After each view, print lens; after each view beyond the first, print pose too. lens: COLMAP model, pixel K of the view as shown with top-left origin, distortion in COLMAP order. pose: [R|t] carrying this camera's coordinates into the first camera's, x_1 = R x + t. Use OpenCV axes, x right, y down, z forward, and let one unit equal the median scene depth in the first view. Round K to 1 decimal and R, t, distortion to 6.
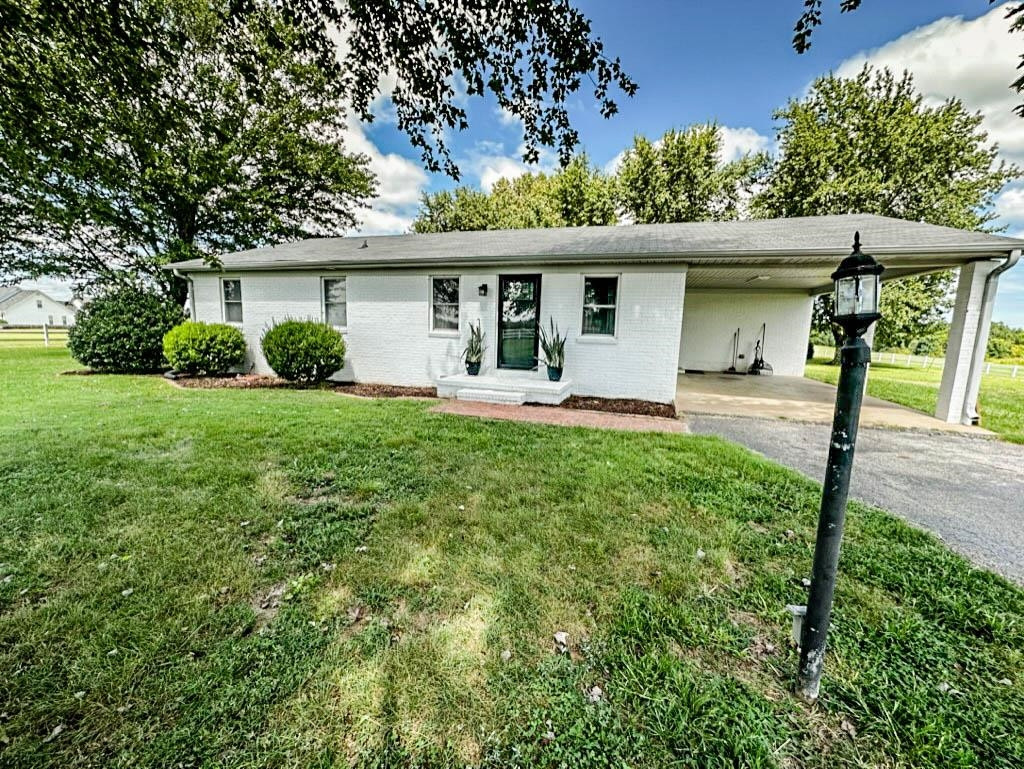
lens RADIAL K [[407.7, 0, 510.4], [0, 407.7, 386.5], [0, 0, 1]] dist [-0.008422, 0.000355]
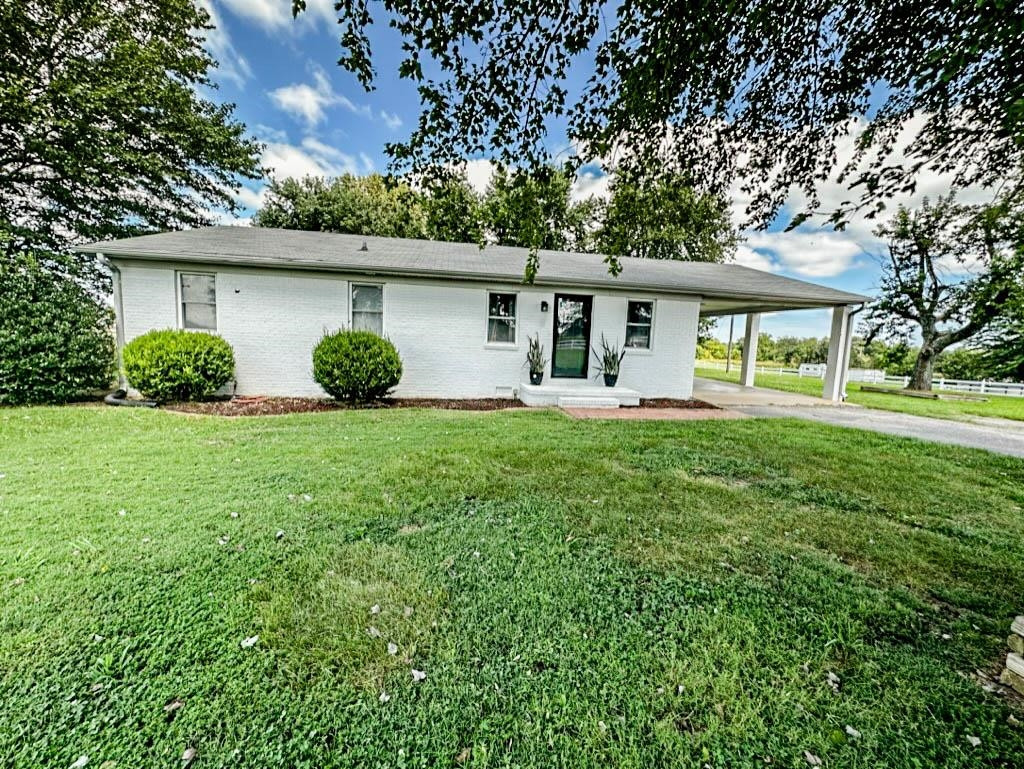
lens RADIAL K [[407.7, 0, 510.1], [0, 407.7, 385.7], [0, 0, 1]] dist [-0.008422, 0.000355]
pose [[0.894865, -0.042010, 0.444355, -0.622192], [0.049852, 0.998739, -0.005973, -0.022107], [-0.443544, 0.027497, 0.895831, 0.064607]]
